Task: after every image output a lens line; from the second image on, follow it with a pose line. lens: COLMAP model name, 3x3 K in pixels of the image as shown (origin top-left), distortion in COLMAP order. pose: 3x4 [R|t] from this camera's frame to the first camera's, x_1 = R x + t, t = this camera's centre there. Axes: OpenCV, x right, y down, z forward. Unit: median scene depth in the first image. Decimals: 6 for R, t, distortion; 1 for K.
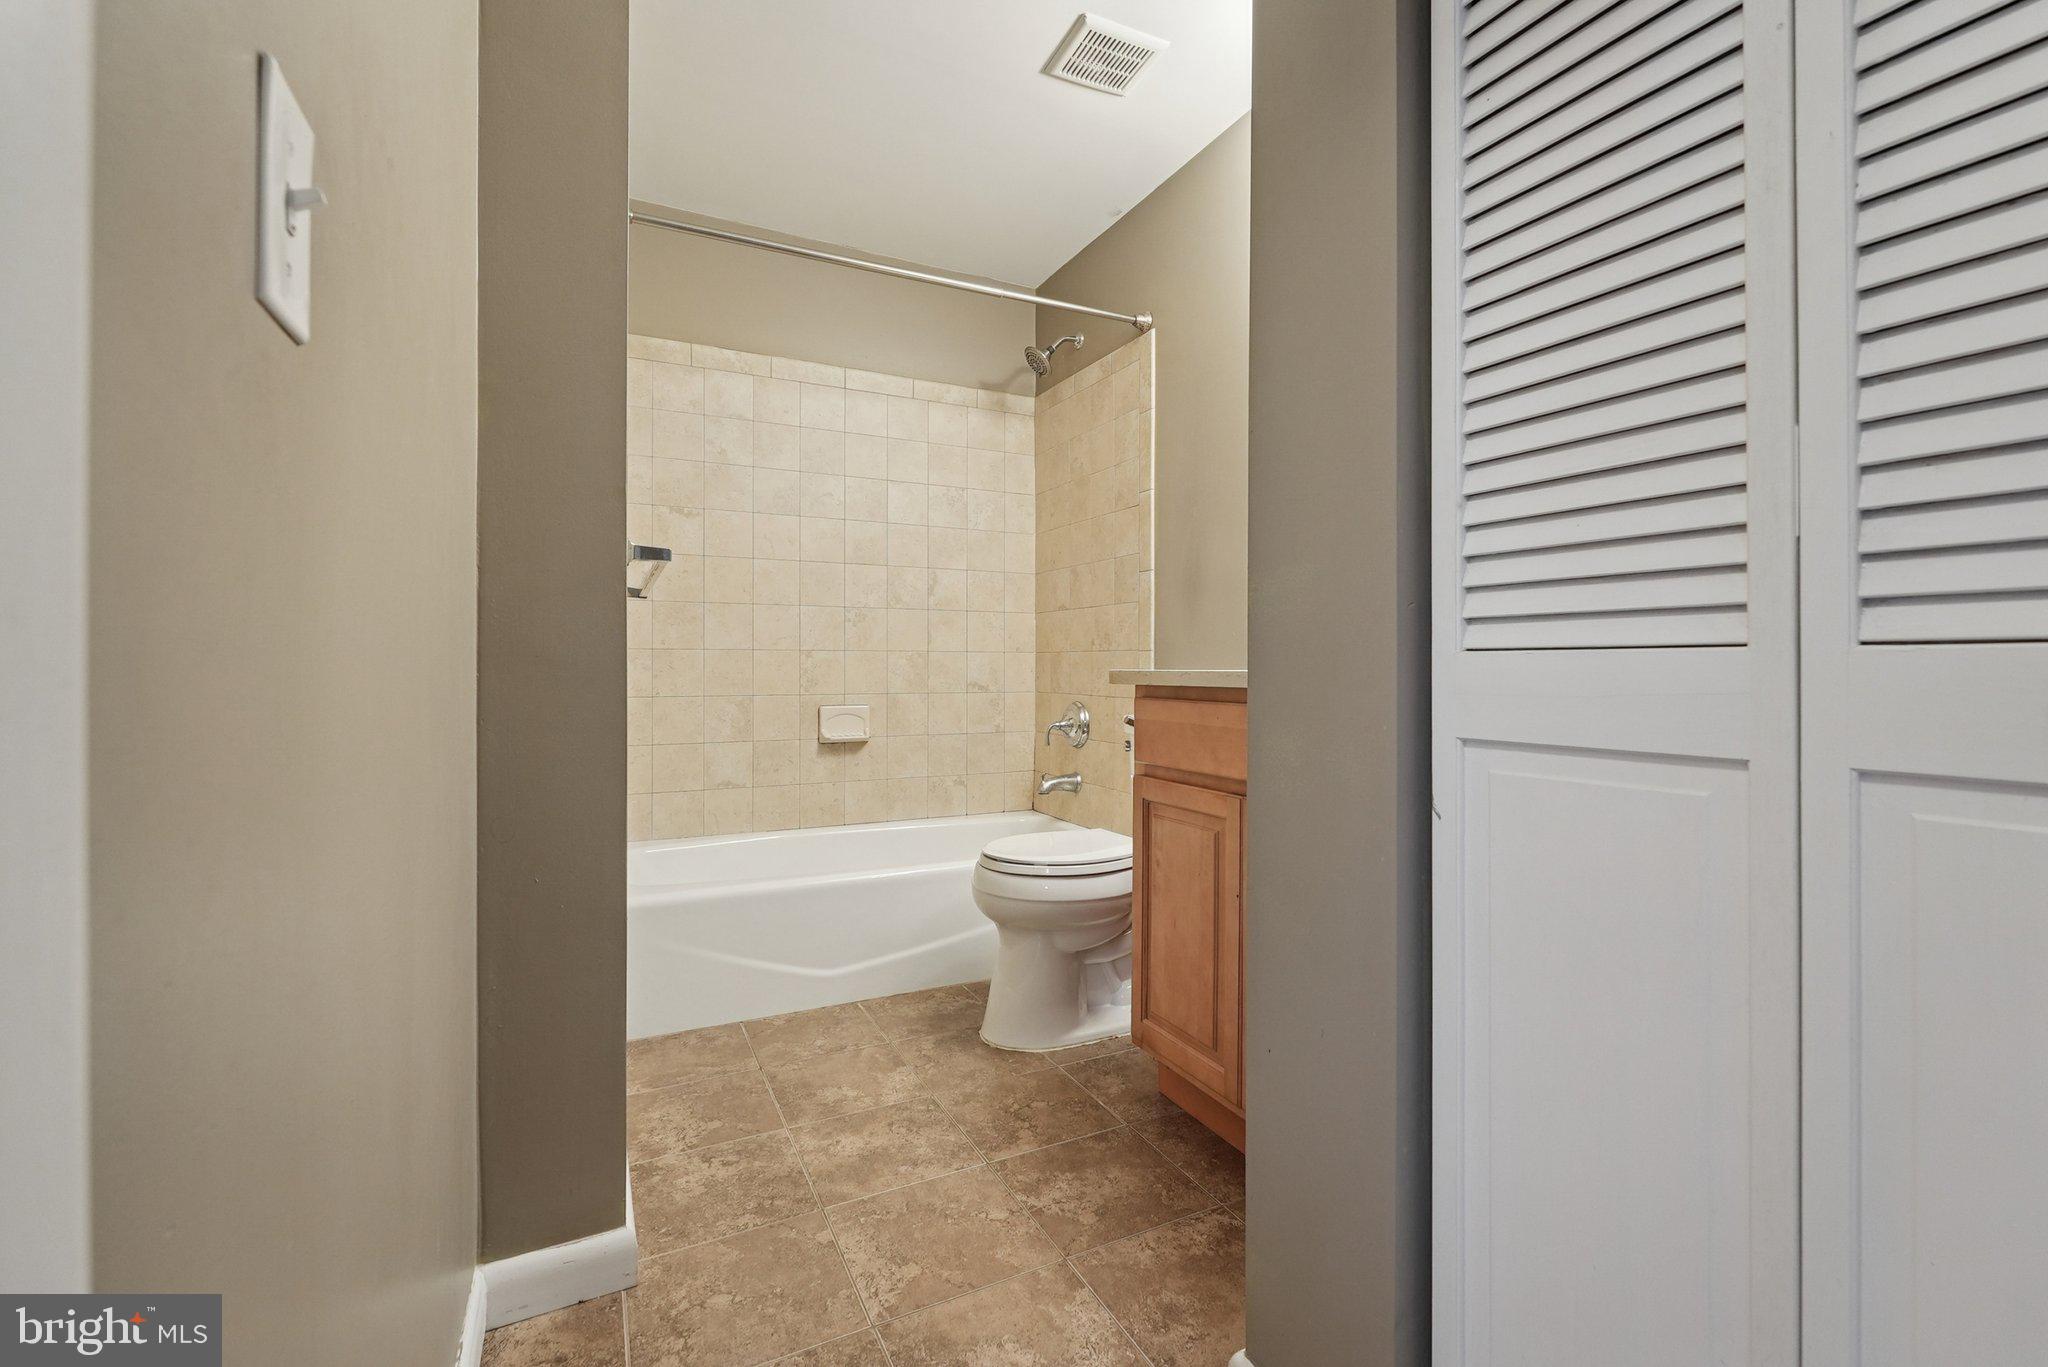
lens RADIAL K [[876.6, 0, 1029.5], [0, 876.6, 690.1], [0, 0, 1]] dist [-0.000207, -0.000065]
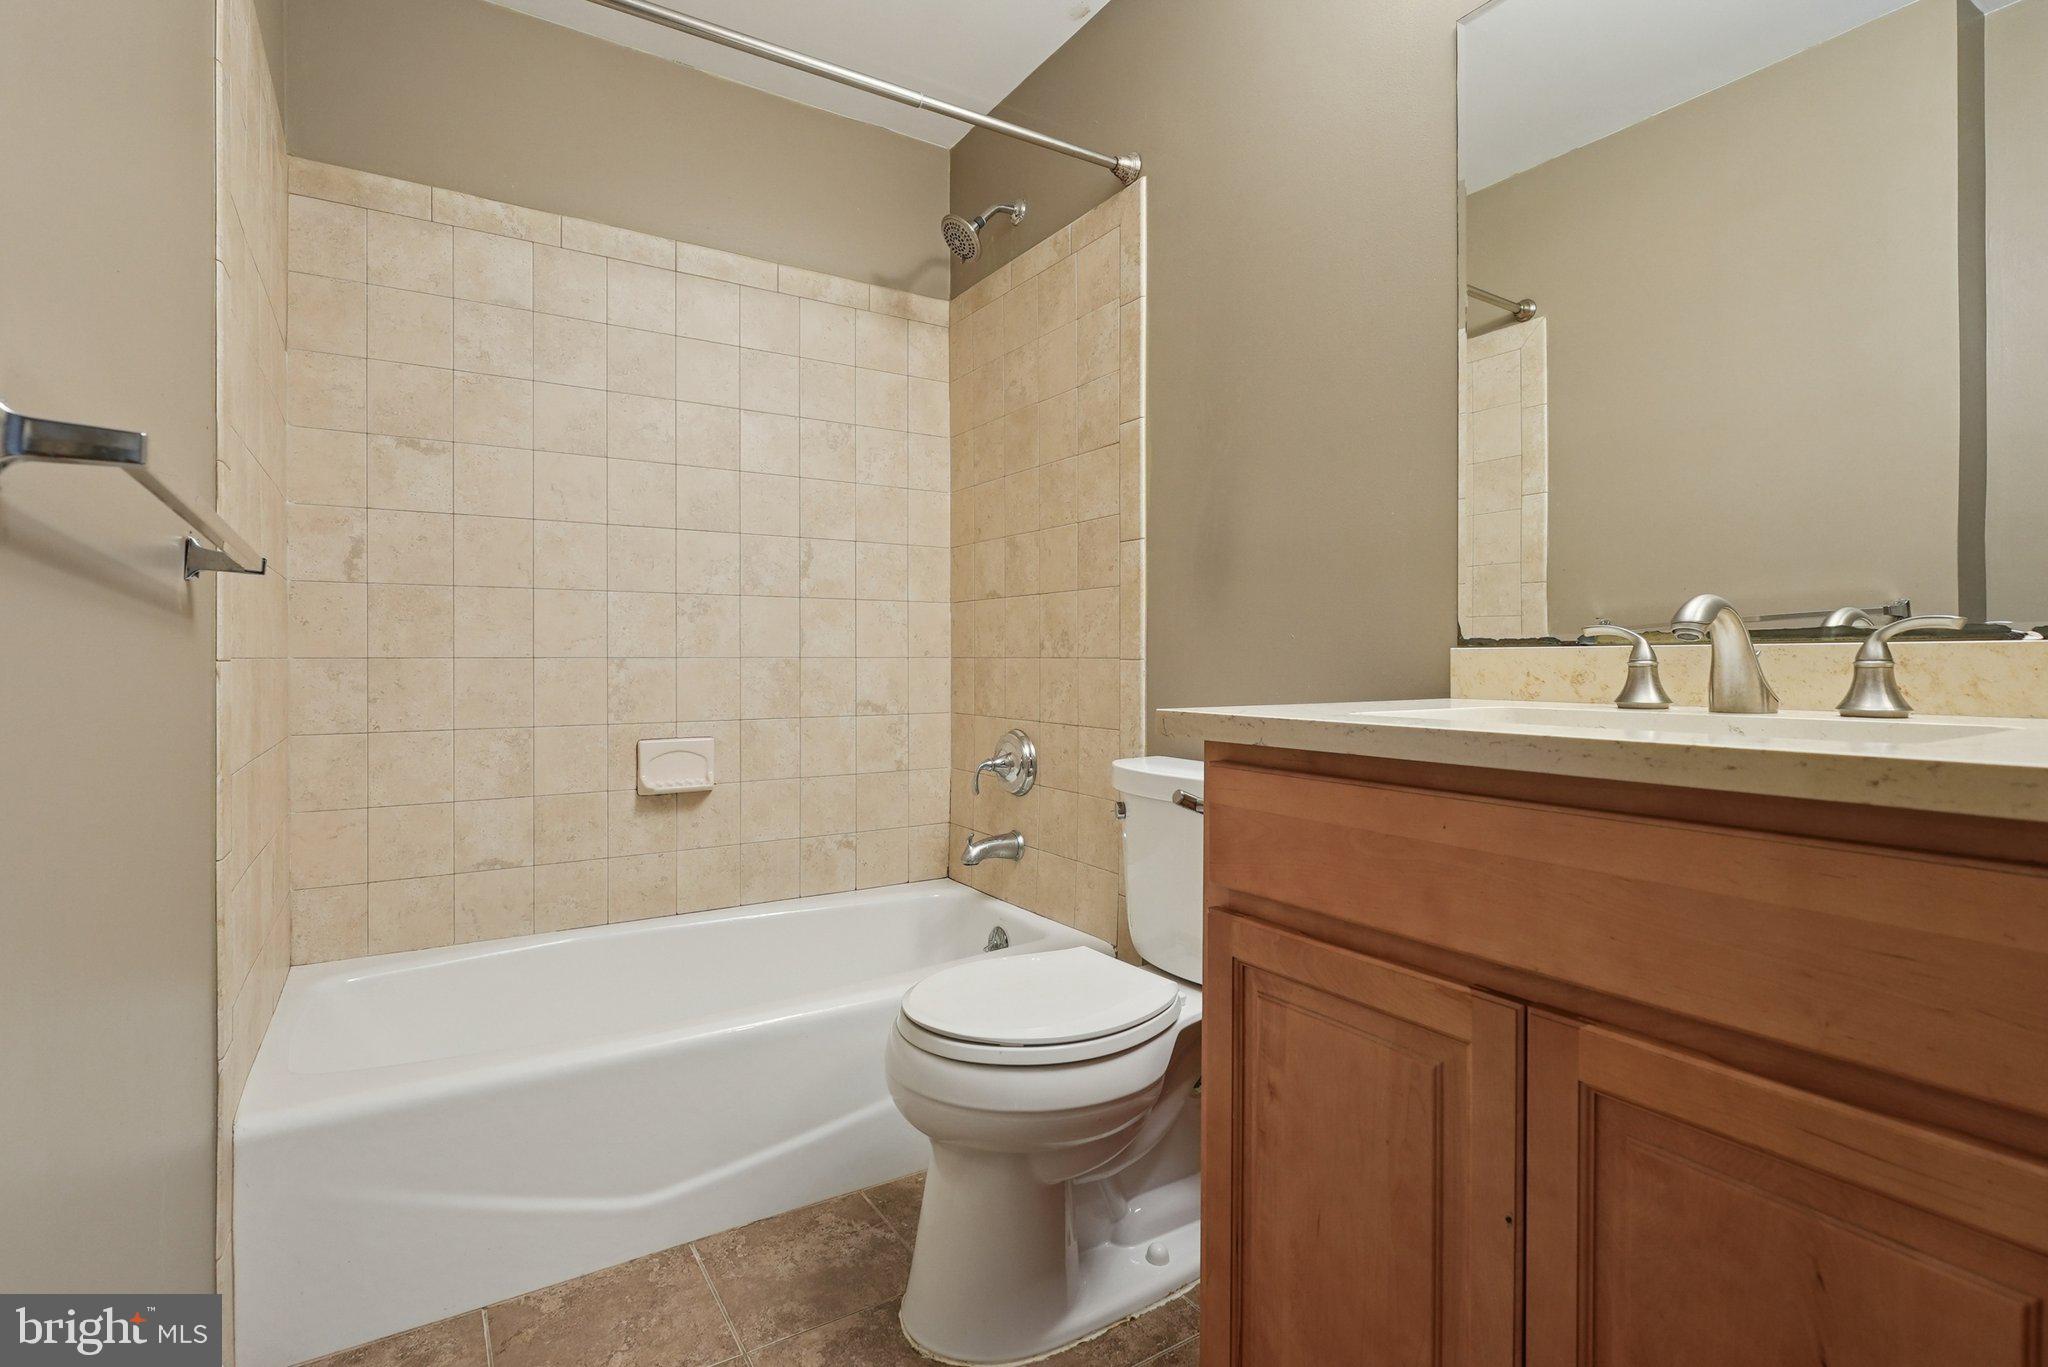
lens RADIAL K [[946.4, 0, 971.1], [0, 946.4, 674.9], [0, 0, 1]] dist [-0.000527, -0.000079]
pose [[0.997160, -0.004290, 0.075197, -0.039986], [0.005071, 0.999935, -0.010194, -0.023768], [-0.075148, 0.010546, 0.997117, 0.261404]]
